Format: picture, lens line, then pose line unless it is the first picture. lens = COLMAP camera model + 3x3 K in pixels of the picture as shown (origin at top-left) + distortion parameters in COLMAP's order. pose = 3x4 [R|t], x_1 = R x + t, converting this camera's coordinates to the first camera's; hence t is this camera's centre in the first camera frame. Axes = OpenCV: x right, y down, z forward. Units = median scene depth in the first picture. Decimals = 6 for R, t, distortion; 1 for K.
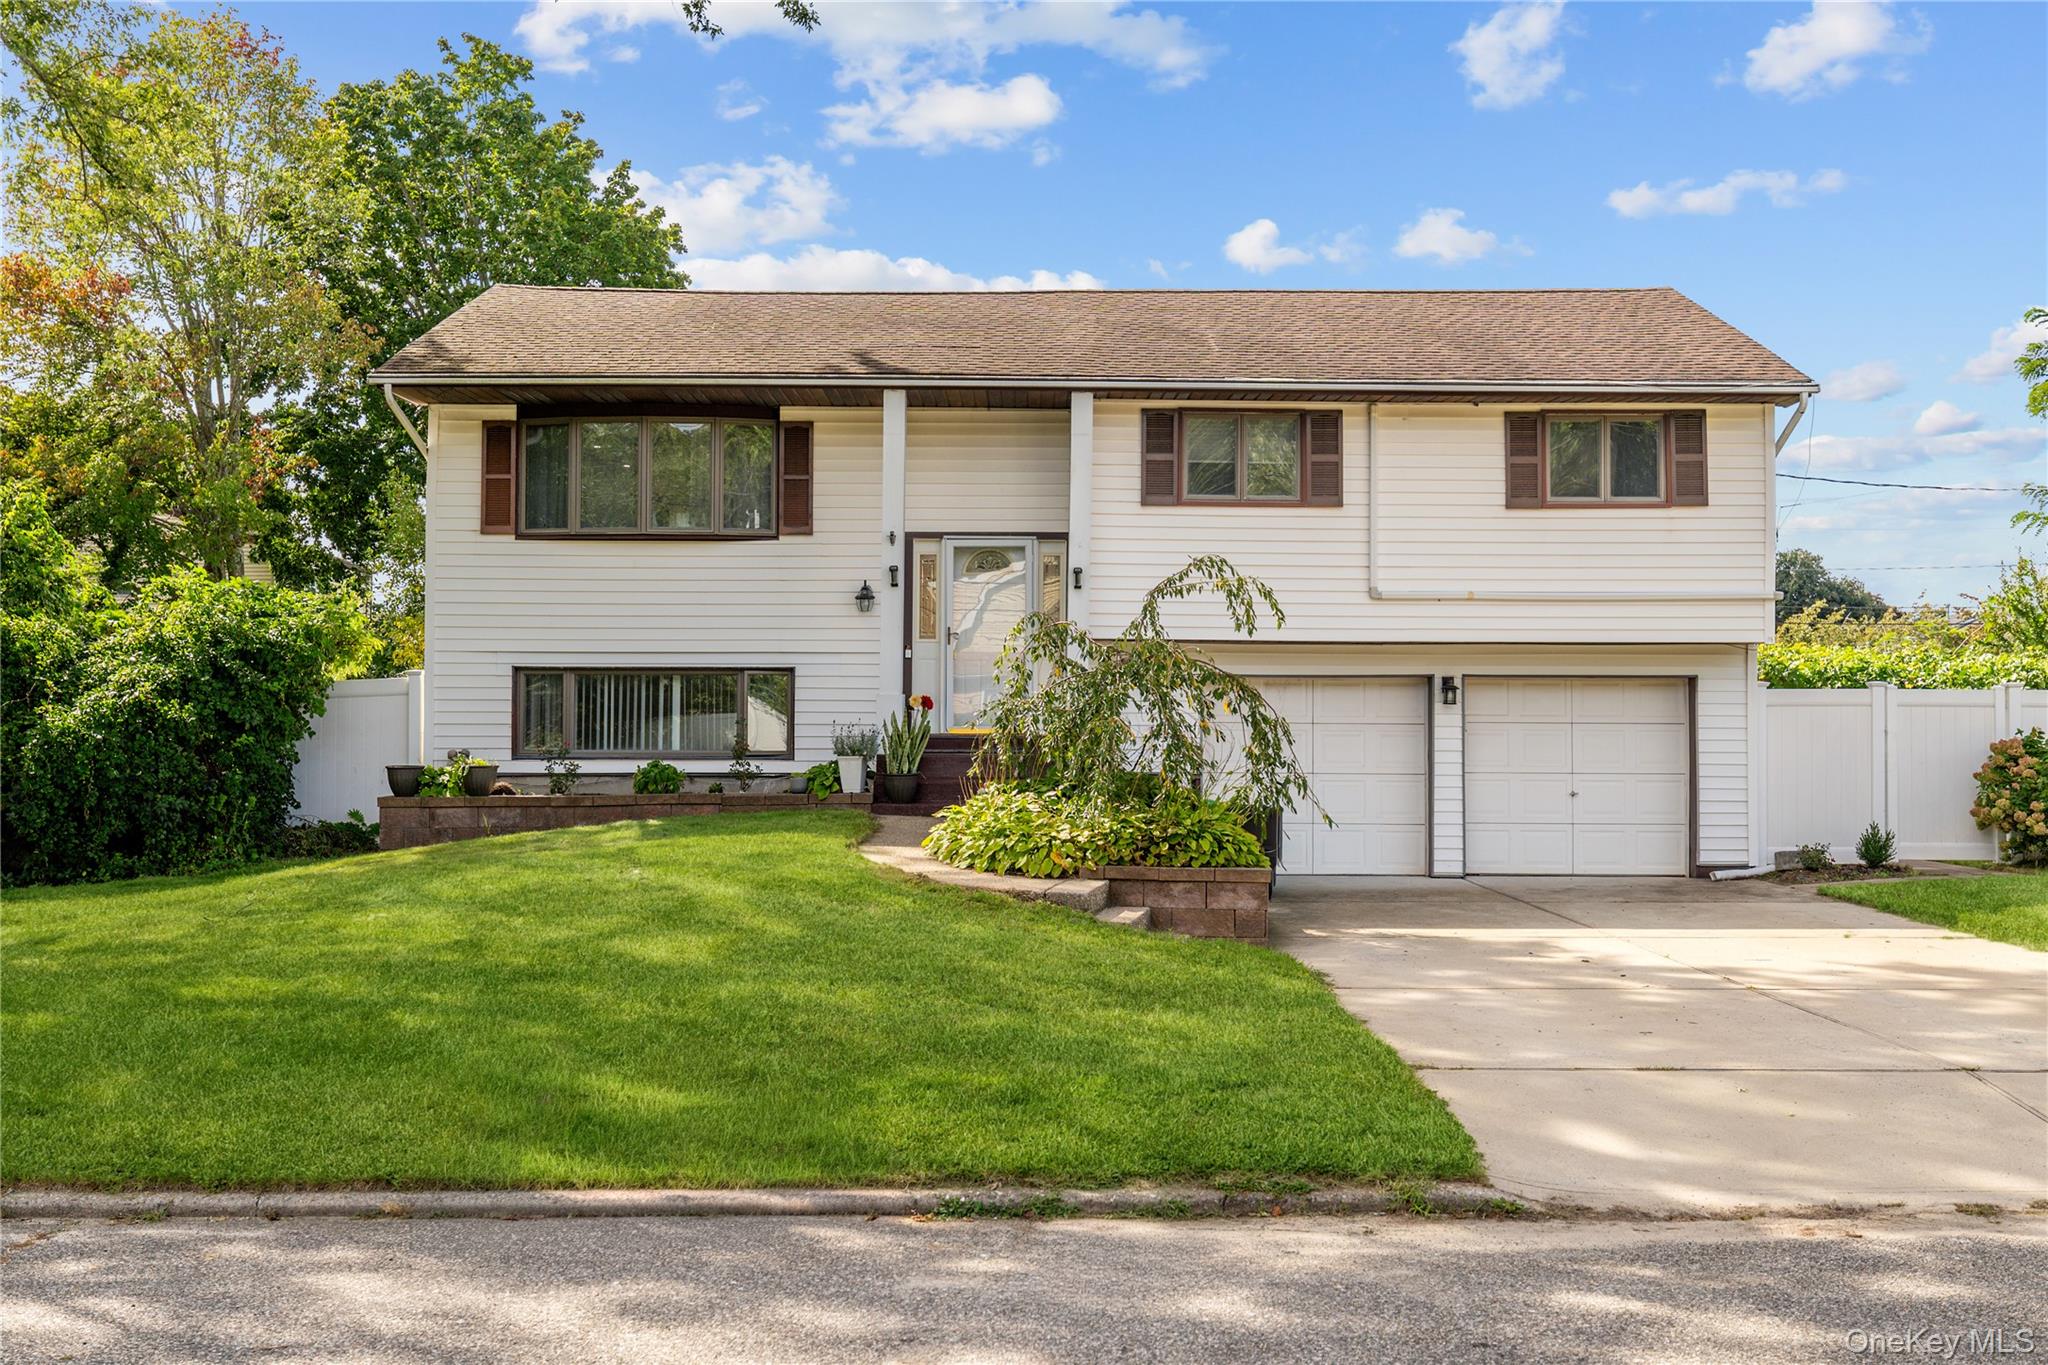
lens RADIAL K [[2043.4, 0, 1012.7], [0, 2043.4, 673.5], [0, 0, 1]] dist [-0.003533, 0.000000]
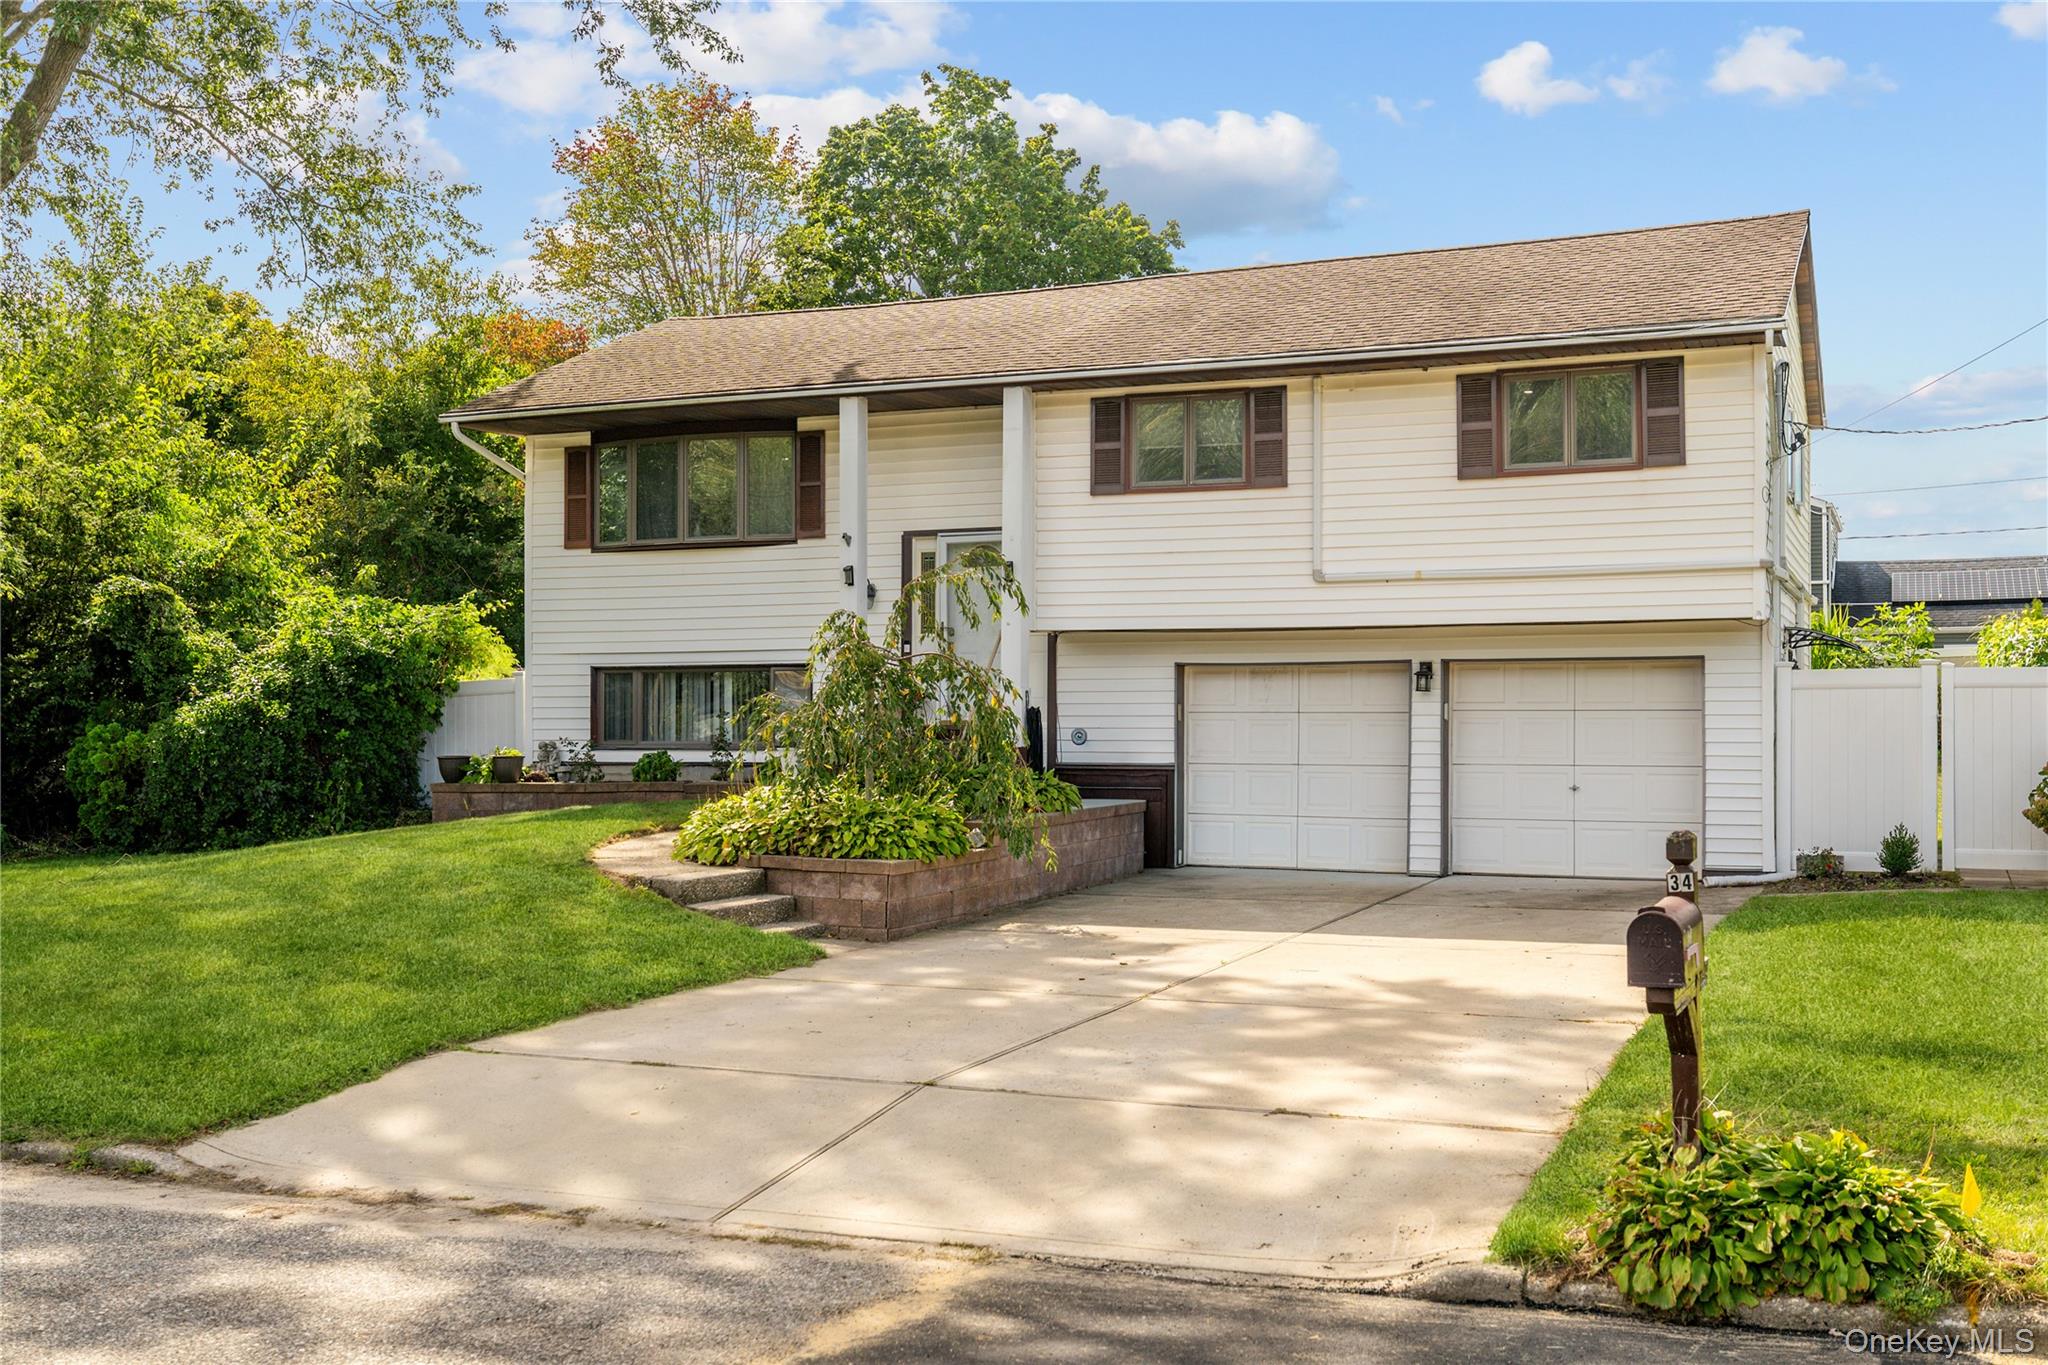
lens RADIAL K [[2043.4, 0, 1019.7], [0, 2043.4, 696.0], [0, 0, 1]] dist [-0.003533, 0.000000]
pose [[0.919318, -0.010209, -0.393382, 0.421415], [0.017991, 0.999708, 0.016101, -0.001204], [0.393103, -0.021879, 0.919234, 0.067906]]
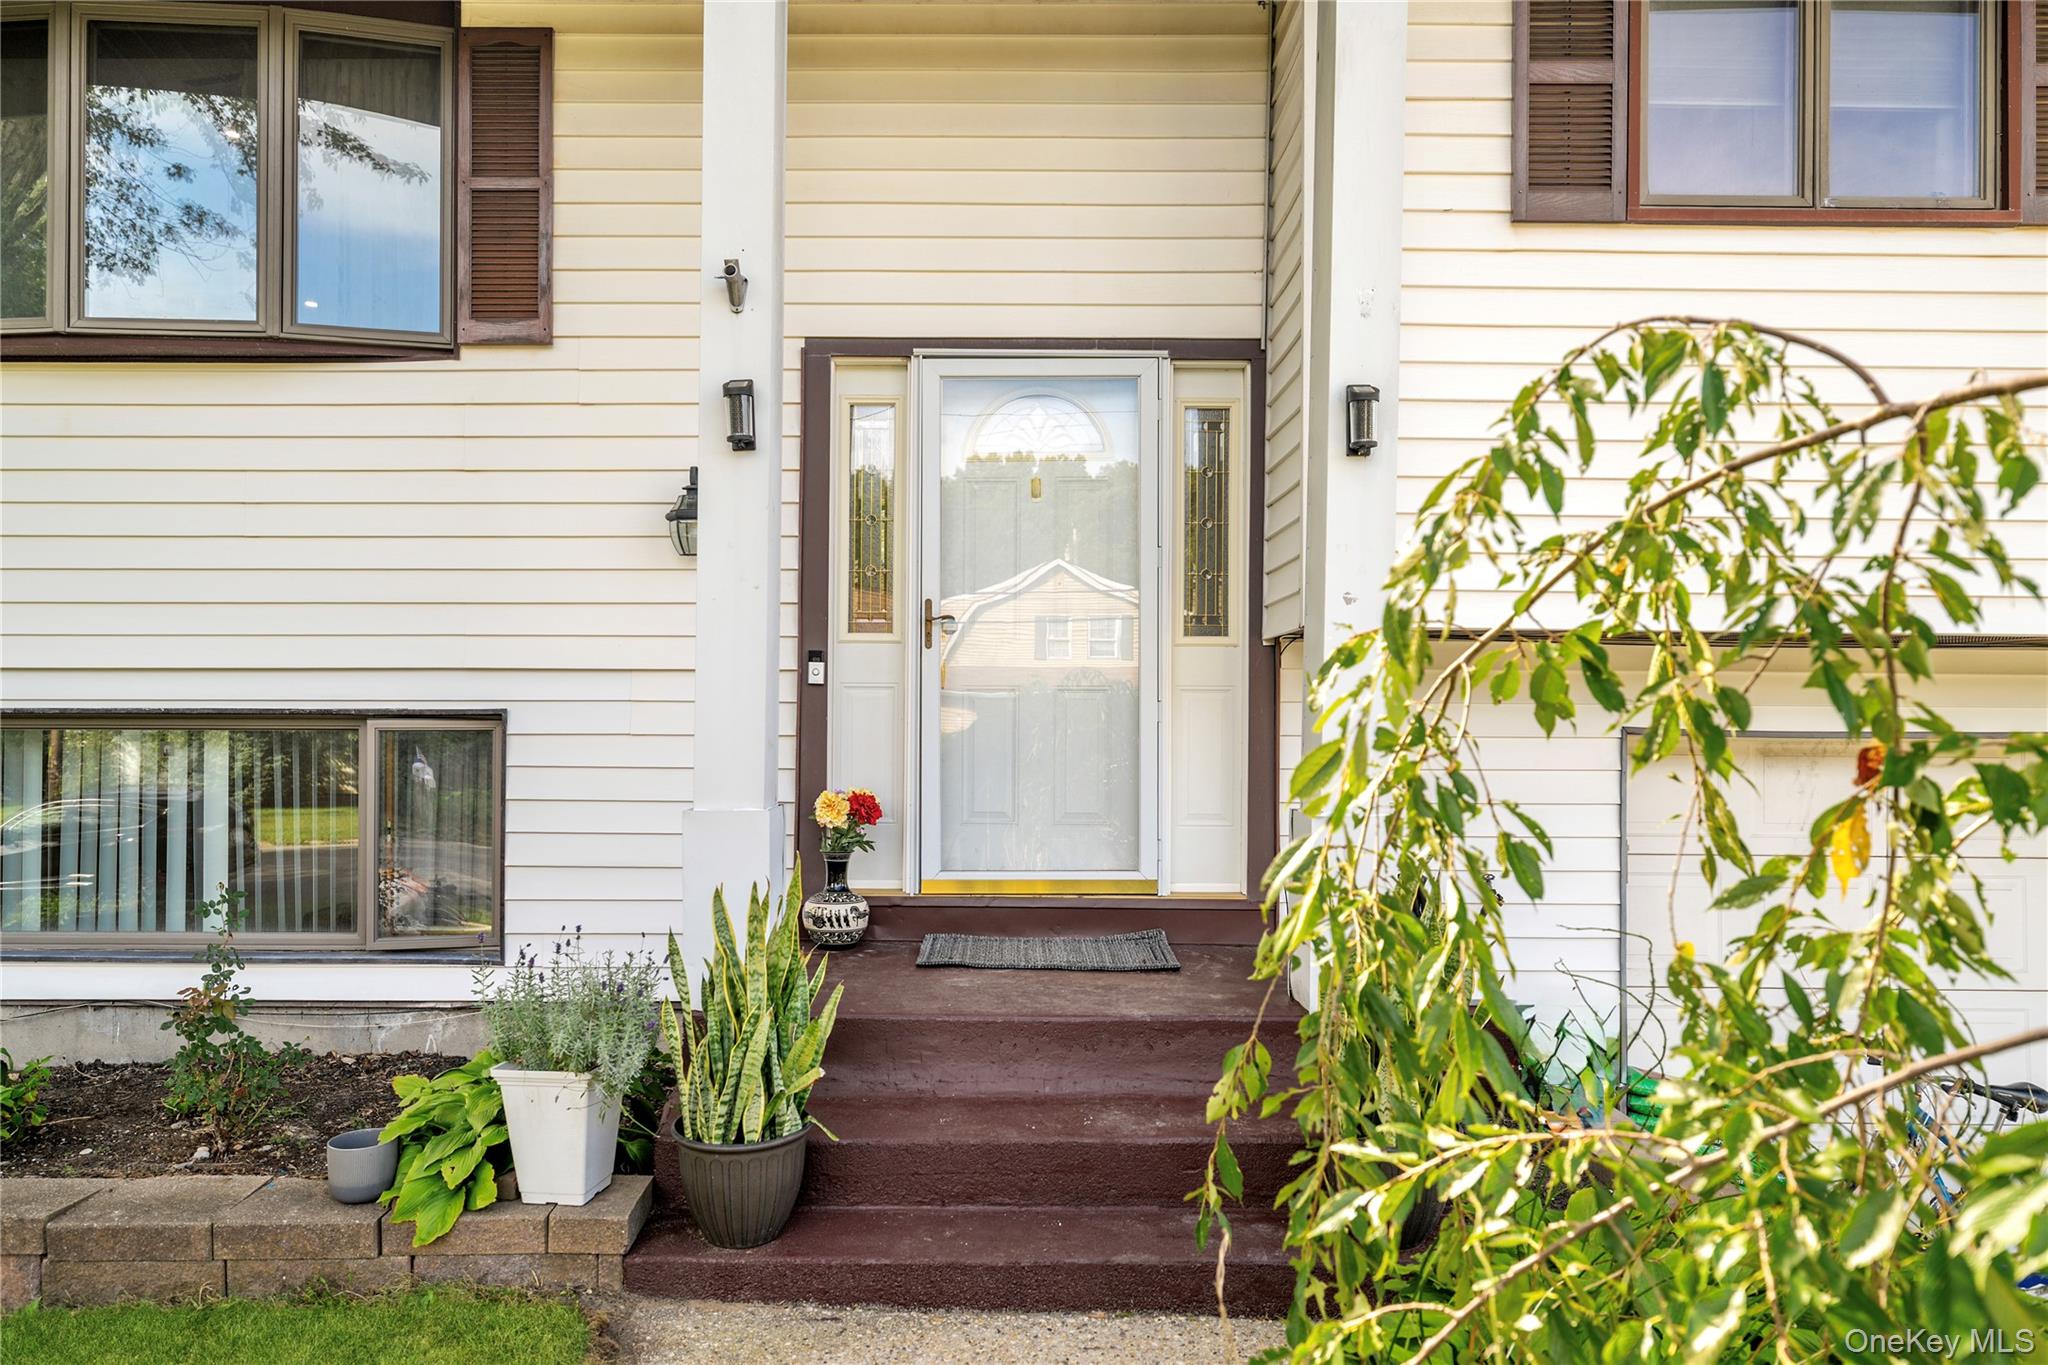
lens RADIAL K [[1363.6, 0, 995.1], [0, 1363.6, 697.9], [0, 0, 1]] dist [-0.001326, 0.000985]
pose [[0.999994, -0.001405, 0.003016, -0.021057], [0.001361, 0.999896, 0.014329, -0.008889], [-0.003036, -0.014324, 0.999893, 0.779075]]
